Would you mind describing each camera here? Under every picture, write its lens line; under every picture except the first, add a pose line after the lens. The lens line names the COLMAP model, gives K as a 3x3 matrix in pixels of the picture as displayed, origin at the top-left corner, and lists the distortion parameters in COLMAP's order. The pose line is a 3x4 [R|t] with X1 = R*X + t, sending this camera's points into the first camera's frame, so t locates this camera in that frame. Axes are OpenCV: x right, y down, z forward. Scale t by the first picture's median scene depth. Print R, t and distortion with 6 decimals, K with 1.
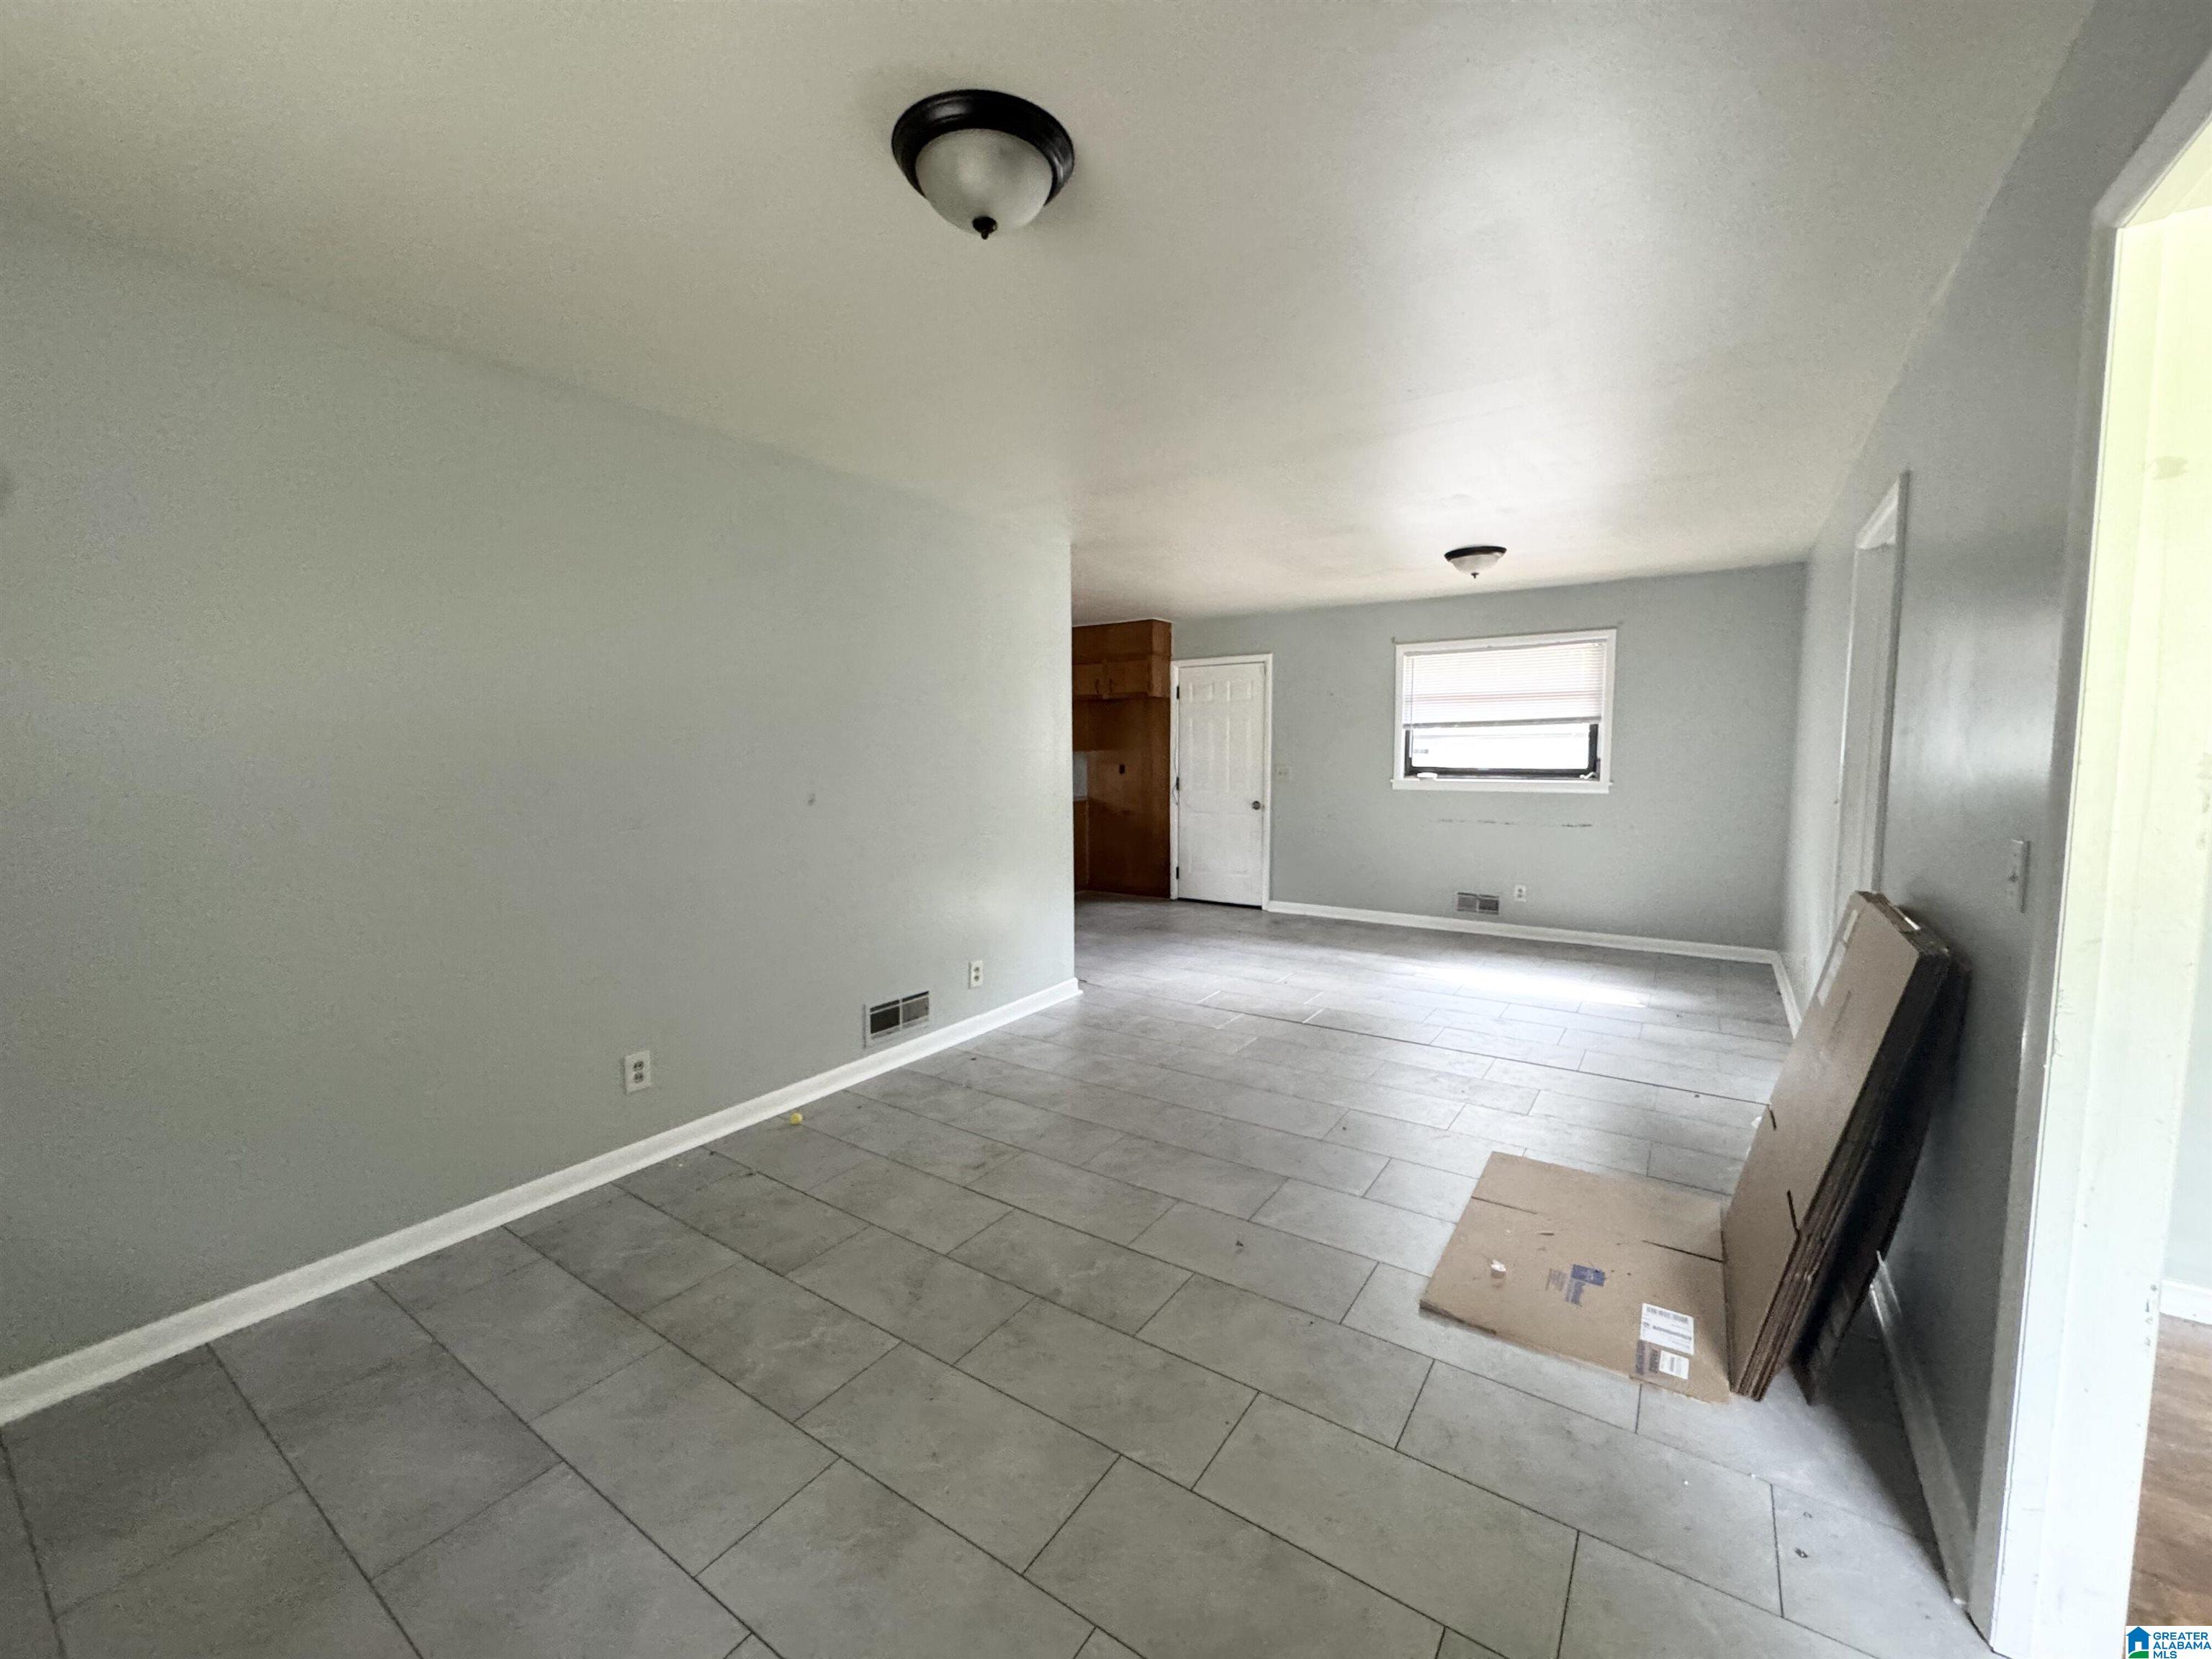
lens RADIAL K [[885.7, 0, 1104.9], [0, 885.7, 832.1], [0, 0, 1]] dist [-0.004287, 0.000277]
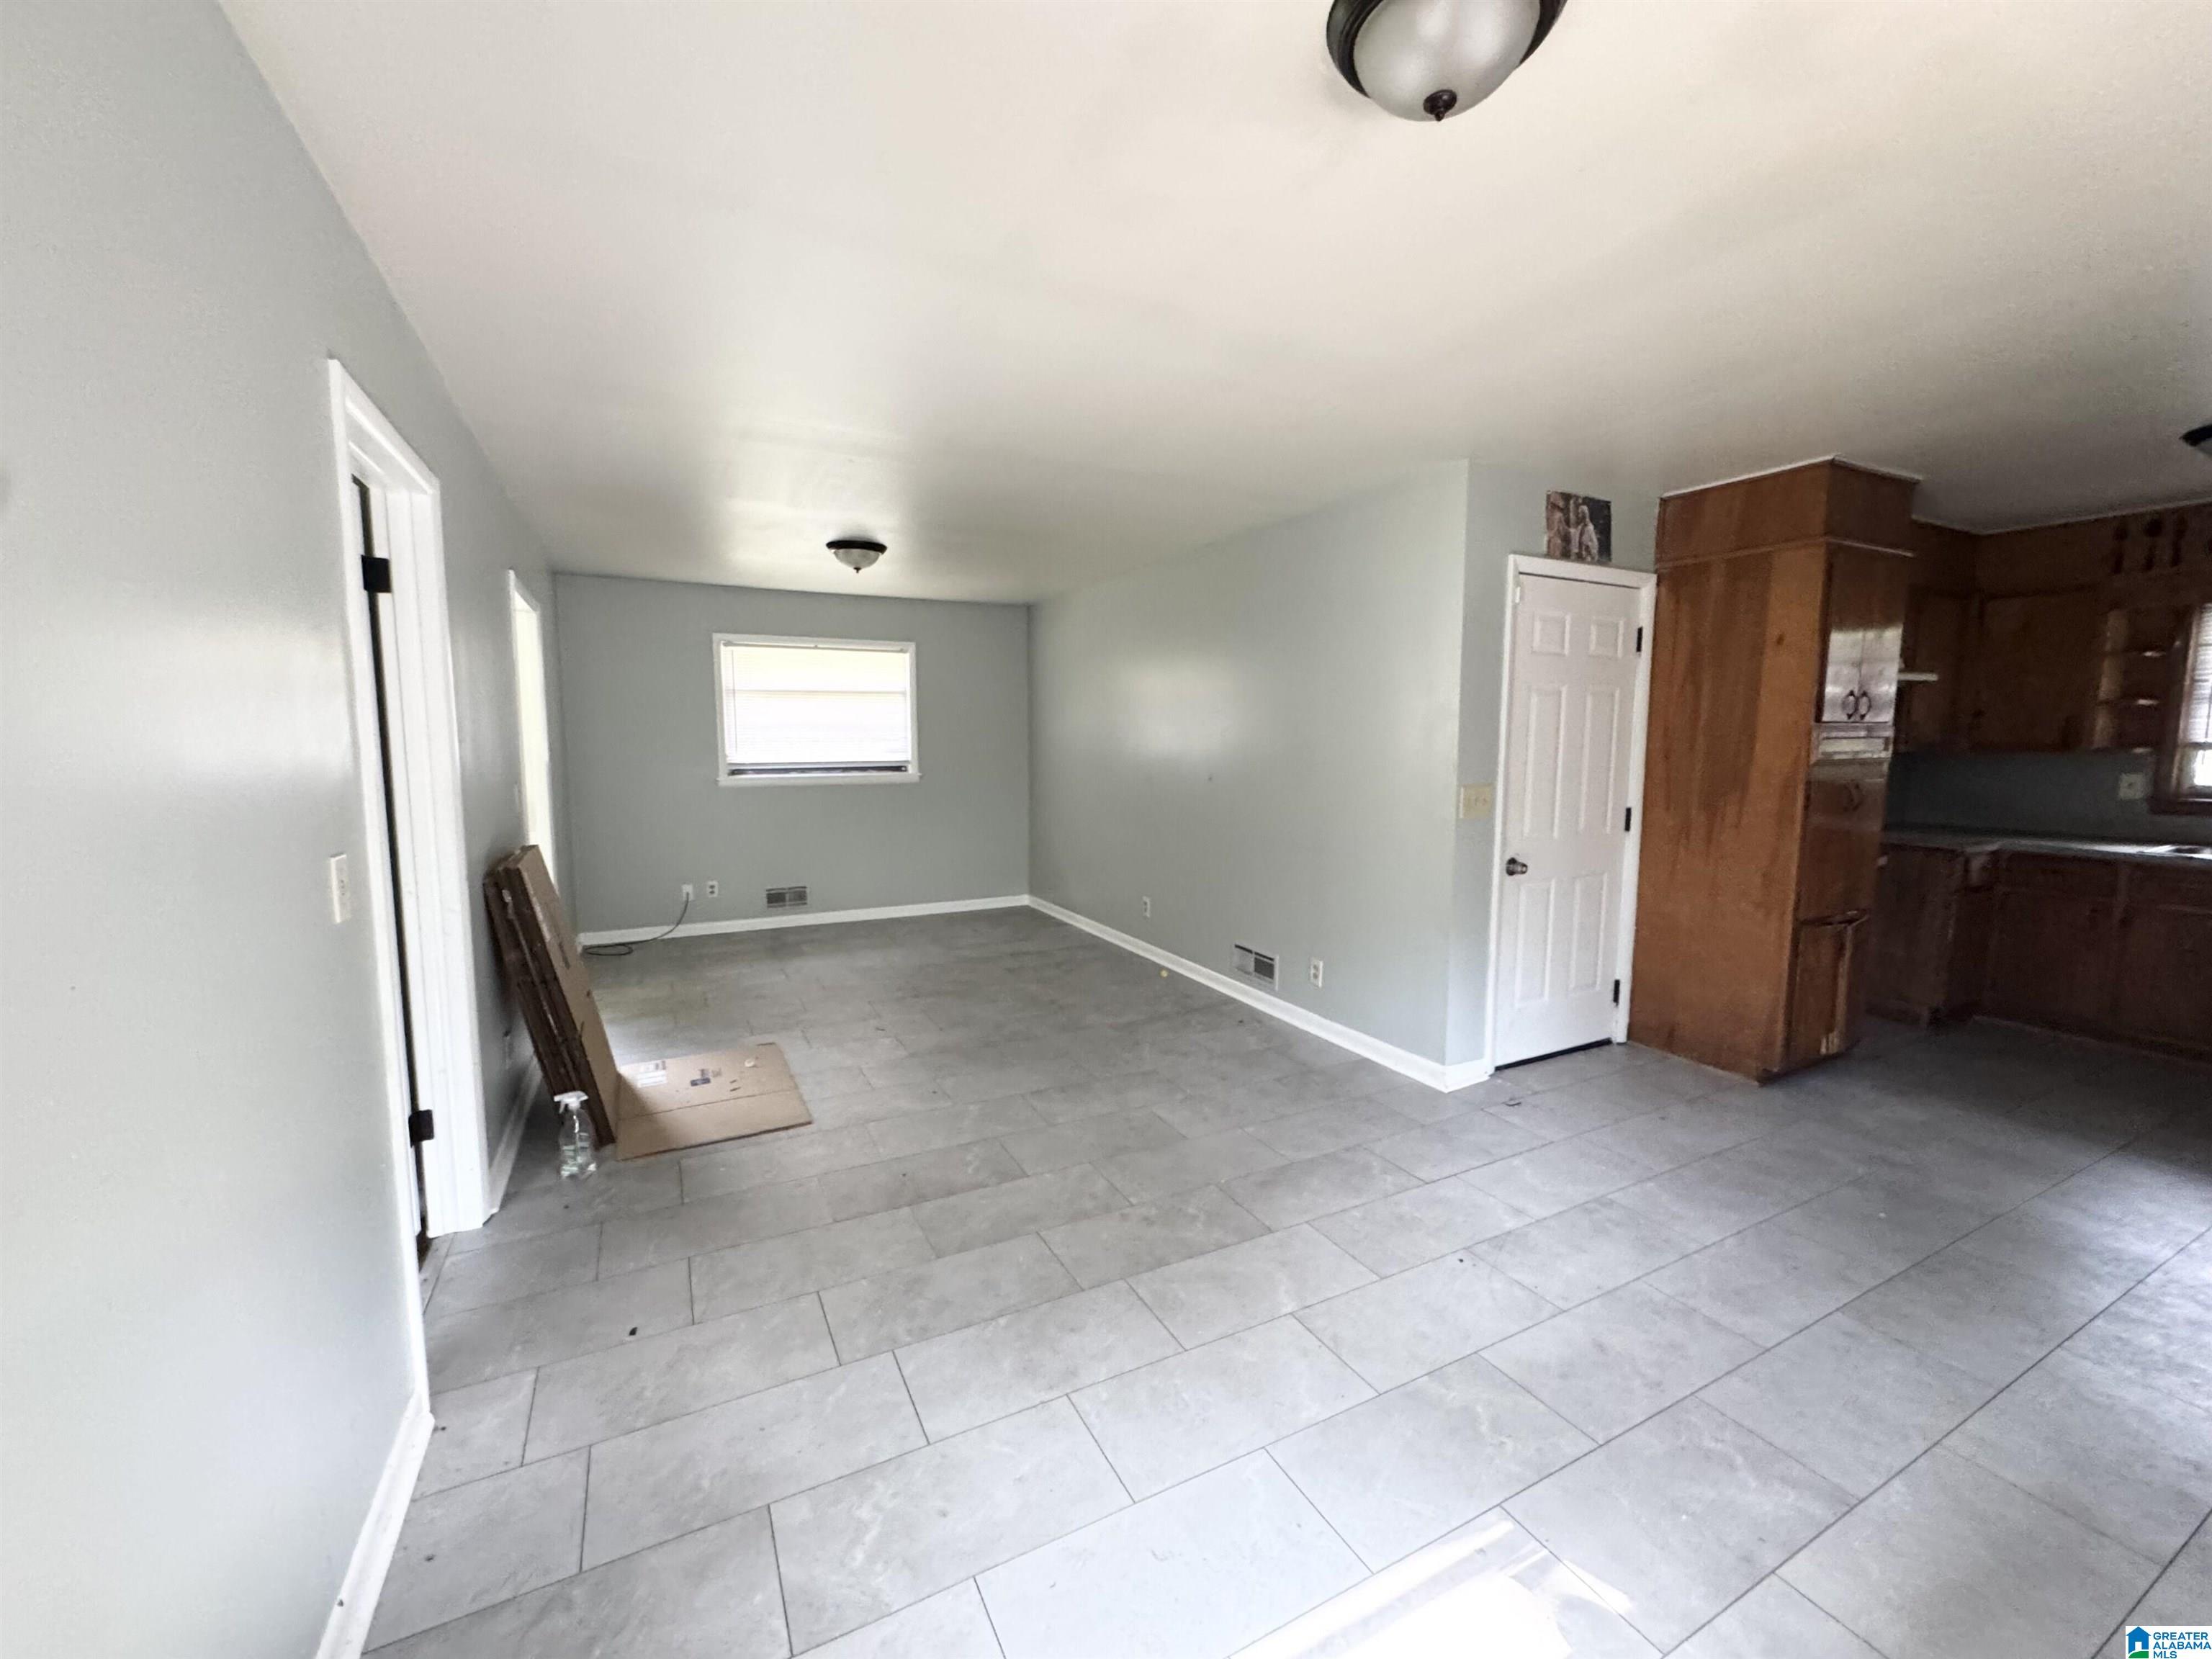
lens RADIAL K [[890.0, 0, 1098.7], [0, 890.0, 826.6], [0, 0, 1]] dist [0.000870, 0.000303]
pose [[-0.483480, 0.099172, -0.869719, 0.589095], [-0.076757, 0.984931, 0.154979, -0.097538], [0.871983, 0.141686, -0.468583, 0.878828]]
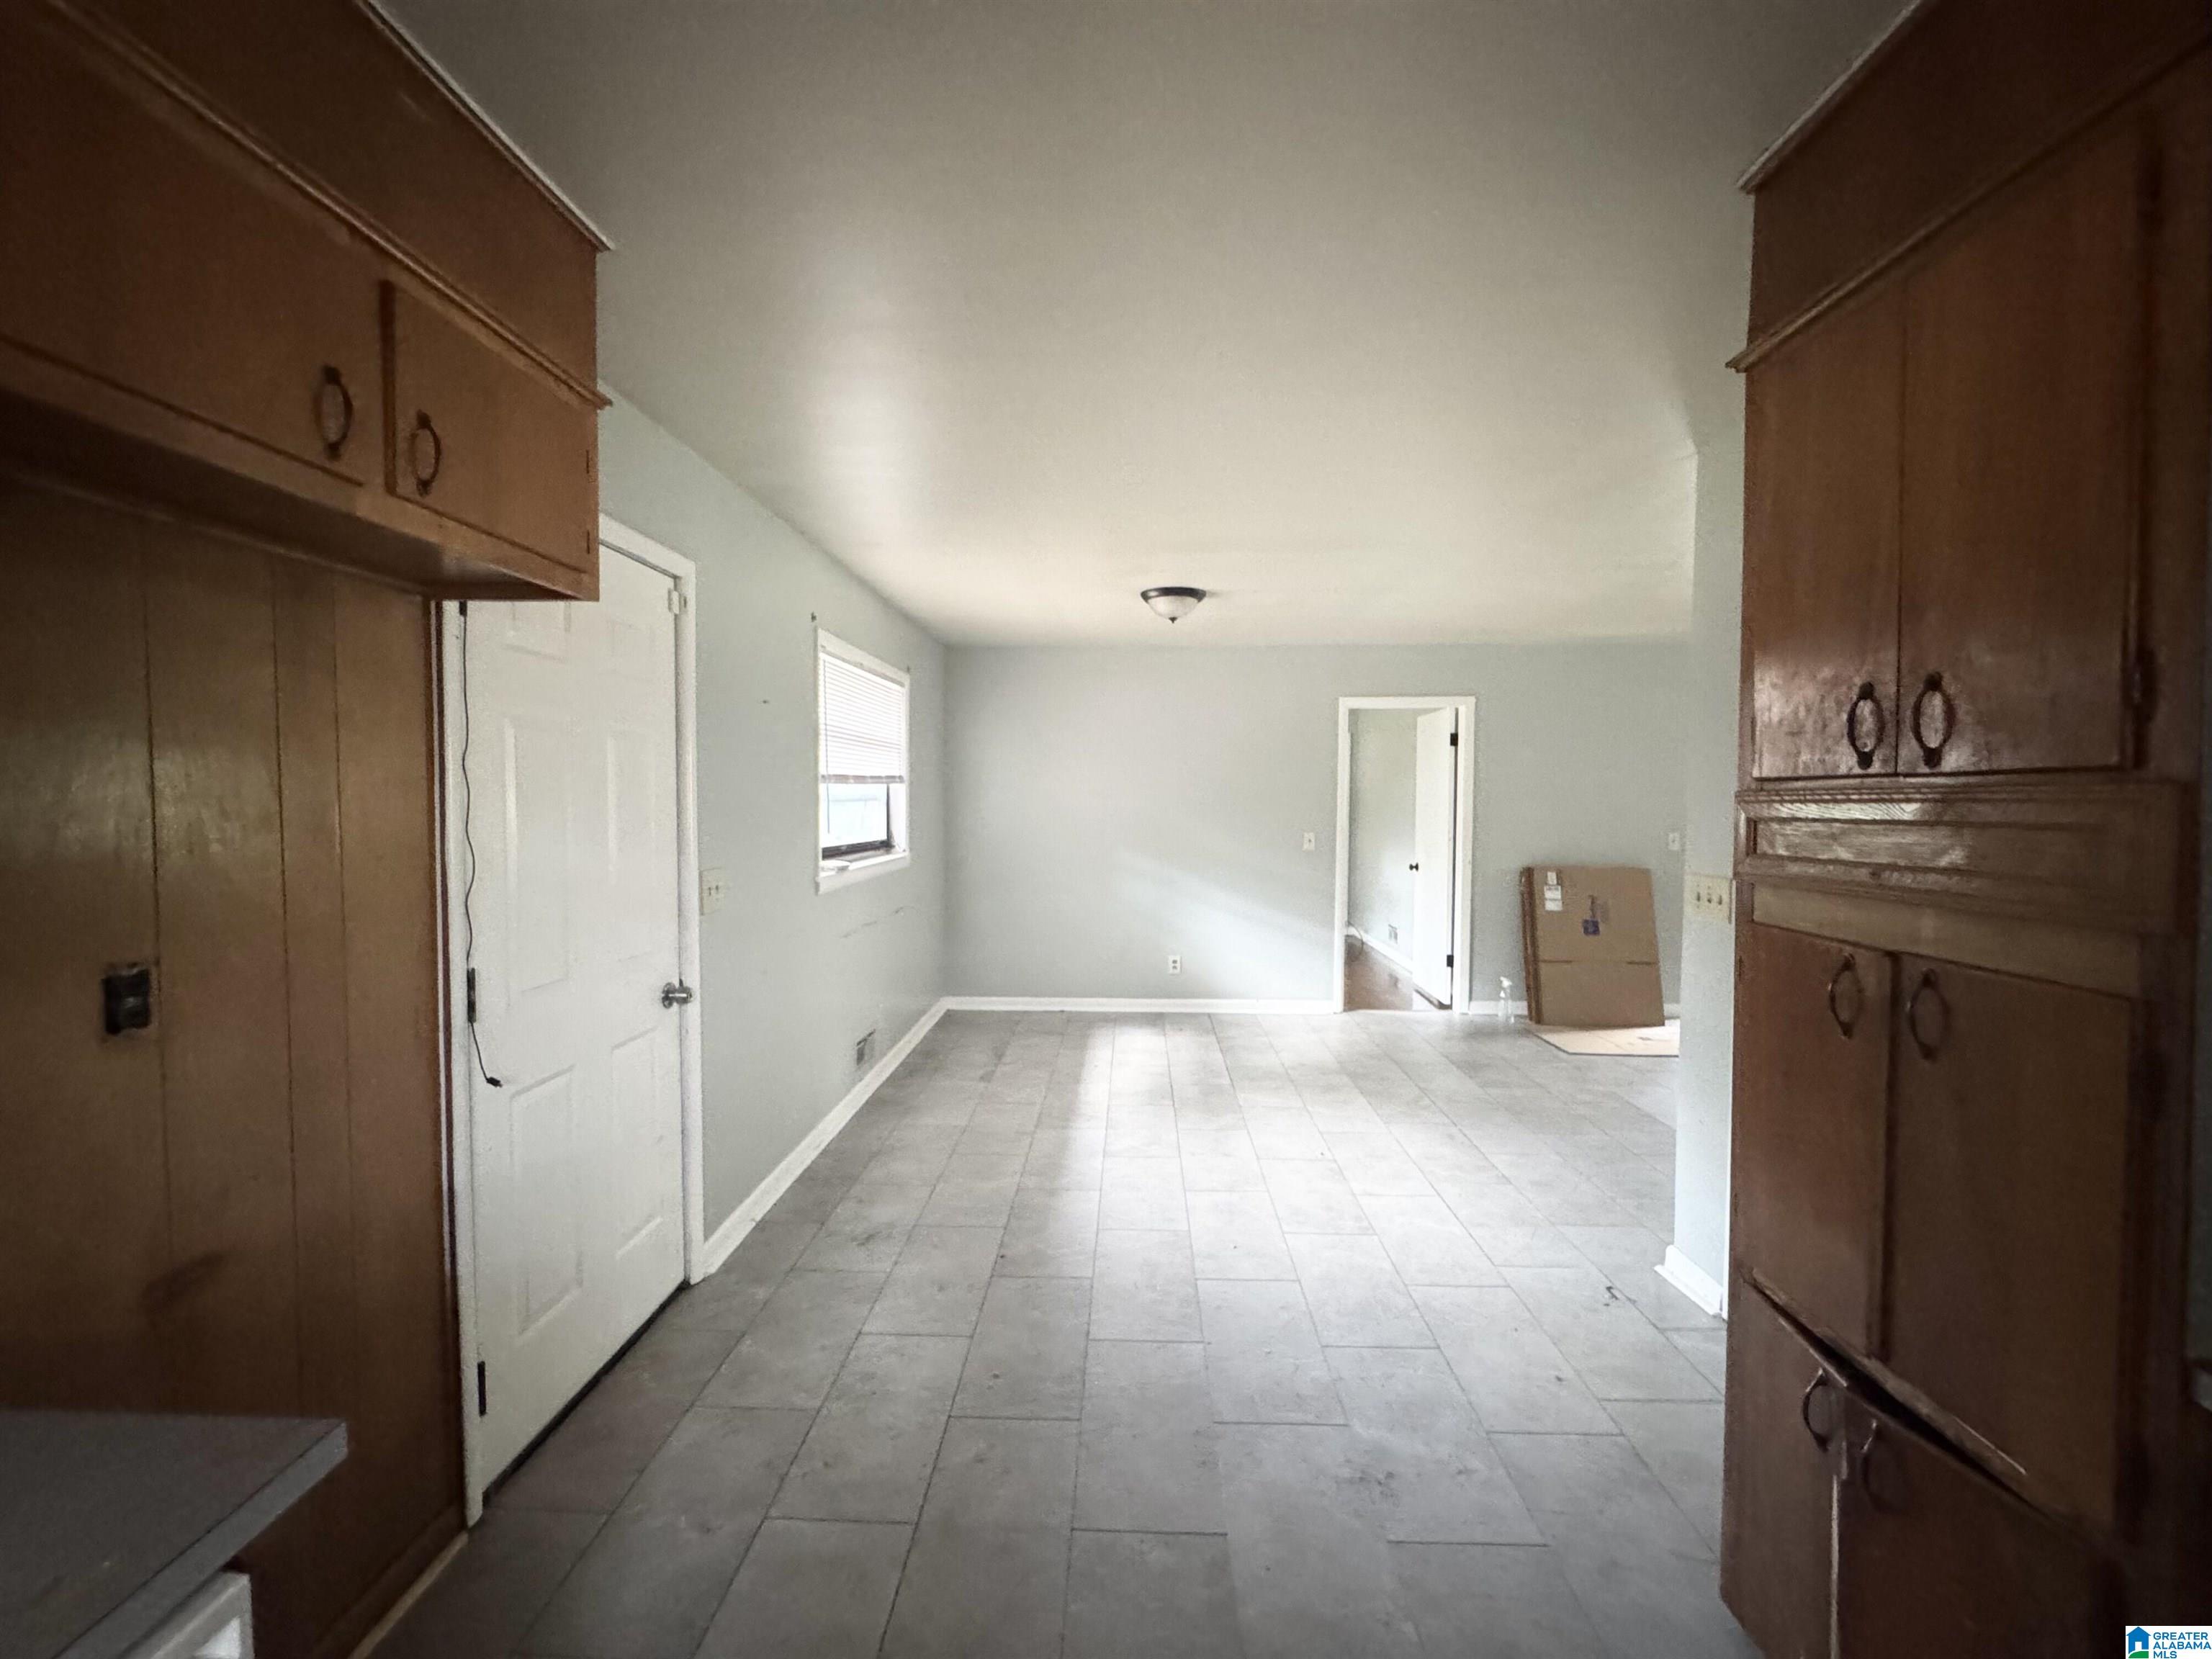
lens RADIAL K [[885.7, 0, 1104.9], [0, 885.7, 832.1], [0, 0, 1]] dist [-0.004287, 0.000277]
pose [[-0.532494, -0.026237, 0.846027, -0.244129], [0.082081, 0.993208, 0.082463, -0.130100], [-0.842444, 0.113353, -0.526724, 1.273862]]
